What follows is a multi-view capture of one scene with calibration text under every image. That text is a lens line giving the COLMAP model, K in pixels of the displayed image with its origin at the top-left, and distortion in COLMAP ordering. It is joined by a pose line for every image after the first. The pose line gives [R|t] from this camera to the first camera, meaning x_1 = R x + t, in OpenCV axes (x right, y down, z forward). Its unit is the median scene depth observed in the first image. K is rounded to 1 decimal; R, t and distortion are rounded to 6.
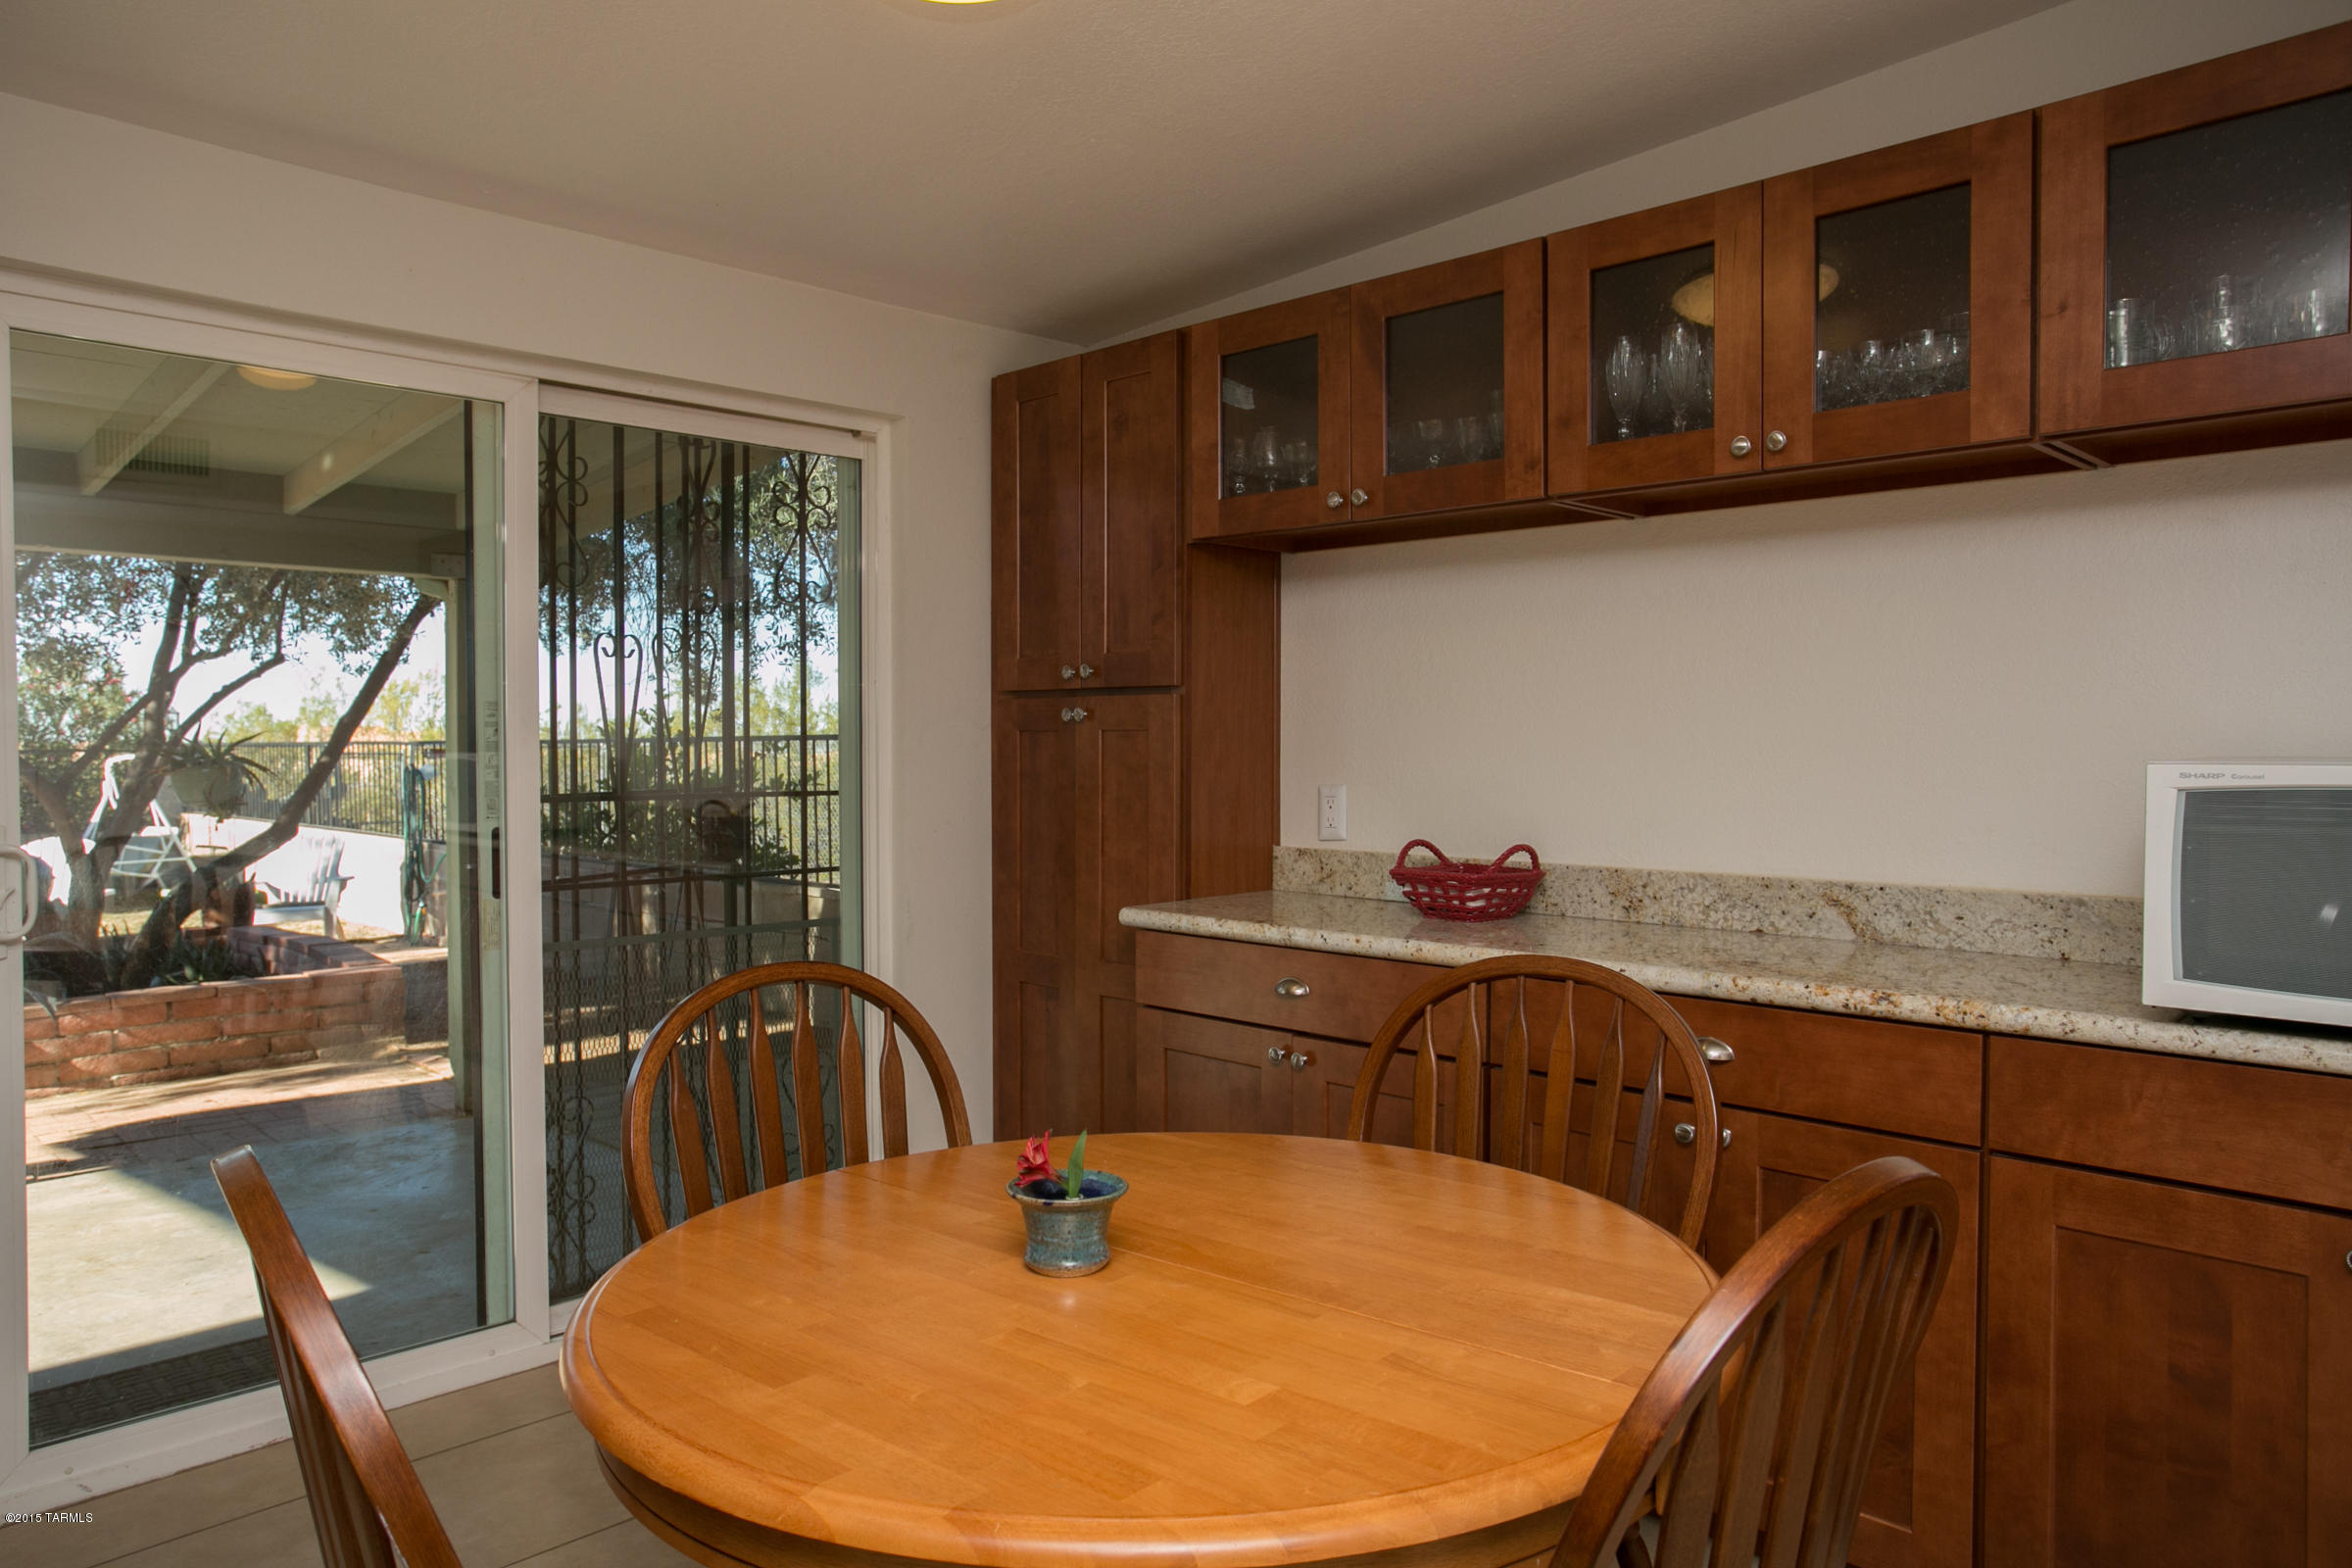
lens RADIAL K [[1581.5, 0, 1167.2], [0, 1581.5, 750.4], [0, 0, 1]] dist [-0.009286, -0.000145]
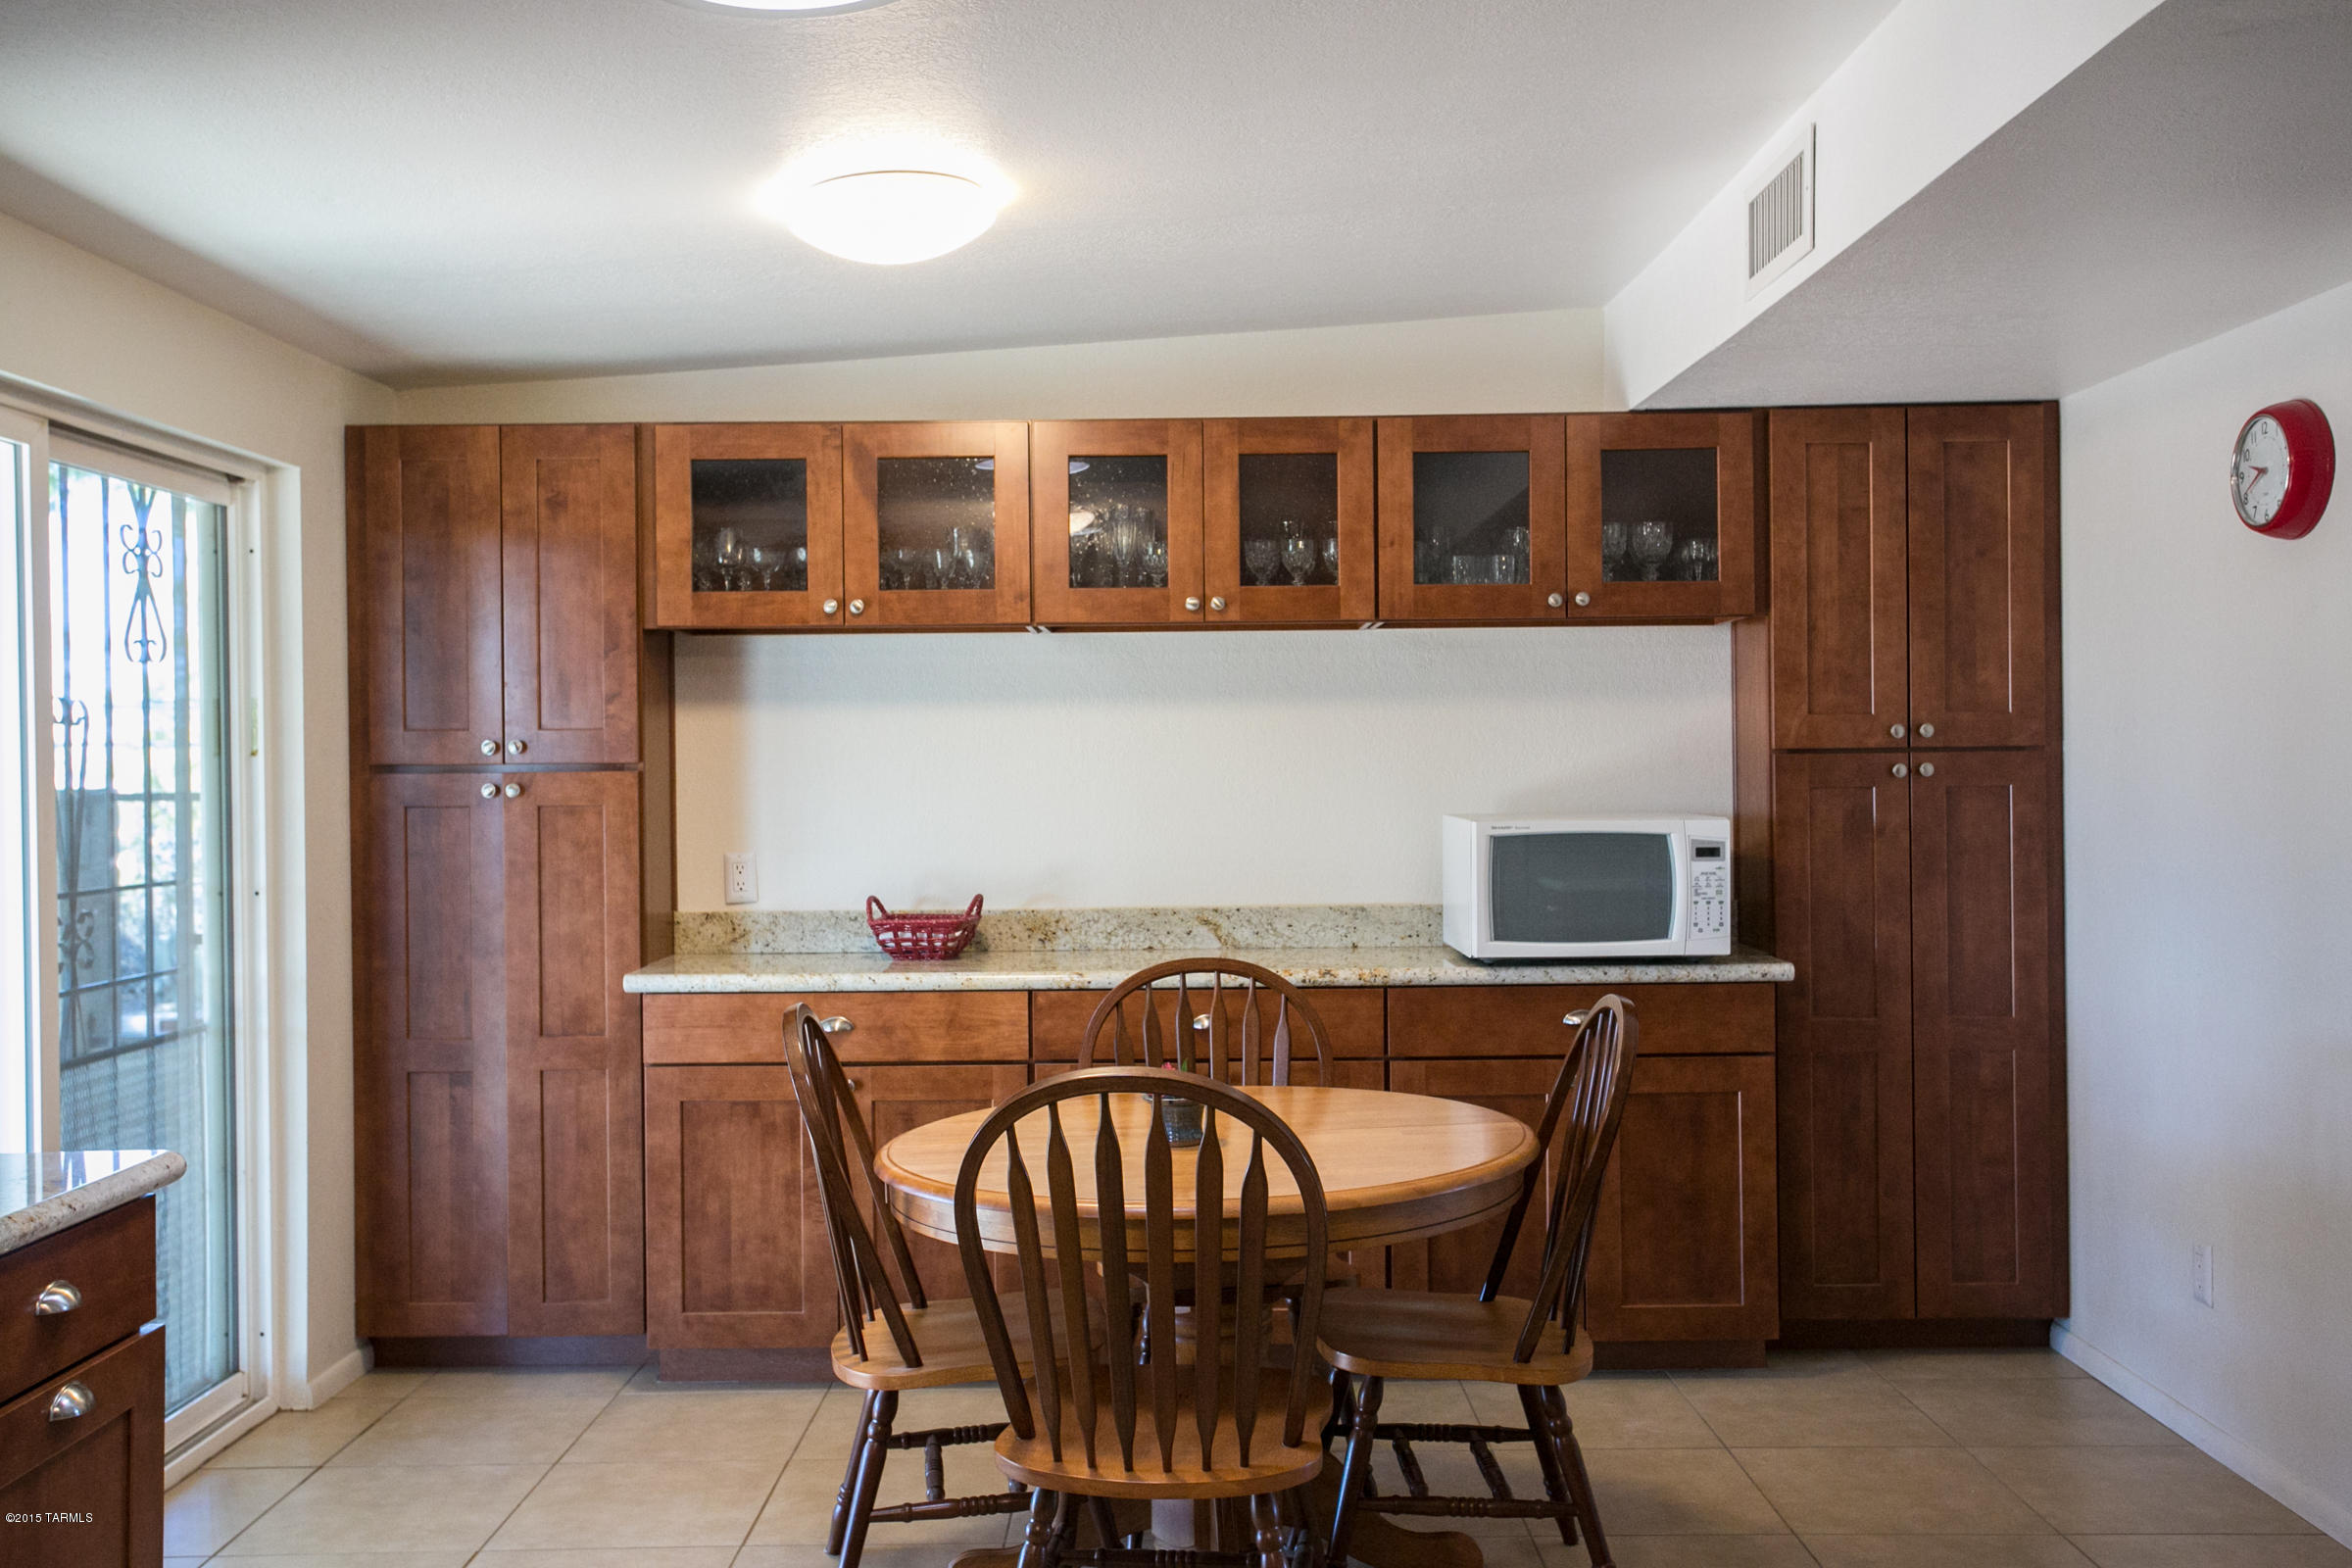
lens RADIAL K [[2206.2, 0, 1175.8], [0, 2206.2, 780.7], [0, 0, 1]] dist [0.001759, 0.000000]
pose [[0.702153, -0.011965, 0.711926, -0.970974], [0.014314, 0.999894, 0.002687, -0.034539], [-0.711883, 0.008304, 0.702249, -0.354030]]
